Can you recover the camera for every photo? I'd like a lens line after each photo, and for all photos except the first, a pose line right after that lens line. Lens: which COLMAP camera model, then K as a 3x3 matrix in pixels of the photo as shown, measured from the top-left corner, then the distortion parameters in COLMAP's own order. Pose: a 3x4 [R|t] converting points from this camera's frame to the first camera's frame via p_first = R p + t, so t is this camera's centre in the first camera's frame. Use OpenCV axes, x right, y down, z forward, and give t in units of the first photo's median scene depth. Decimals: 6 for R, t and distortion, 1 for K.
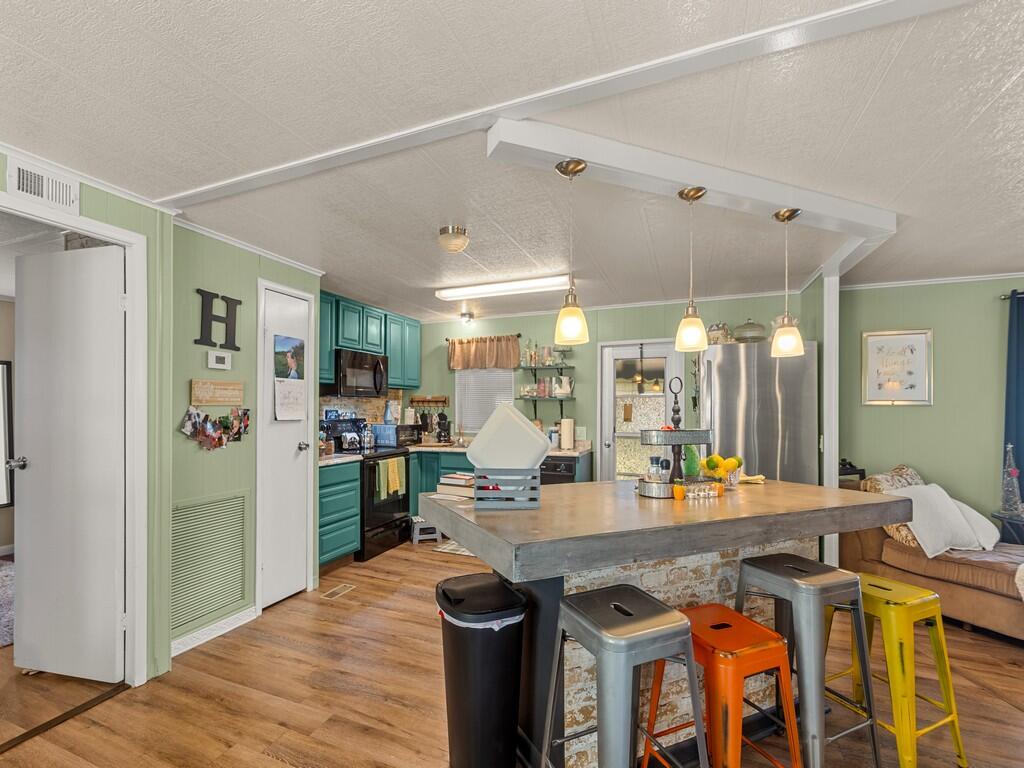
lens RADIAL K [[451.7, 0, 514.6], [0, 451.7, 405.6], [0, 0, 1]] dist [0.006812, -0.001945]
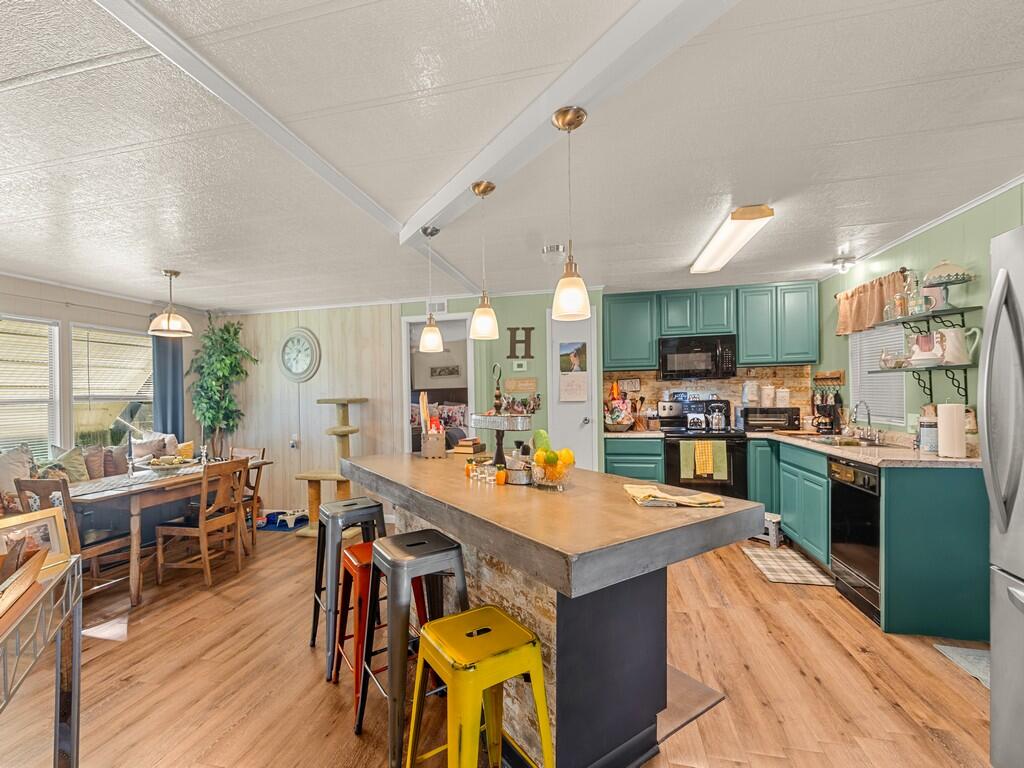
lens RADIAL K [[451.7, 0, 499.2], [0, 451.7, 392.6], [0, 0, 1]] dist [0.006812, -0.001945]
pose [[0.175998, -0.009196, -0.984348, 0.832532], [0.027875, 0.999602, -0.004354, 0.004934], [0.983996, -0.026673, 0.176184, 0.512339]]
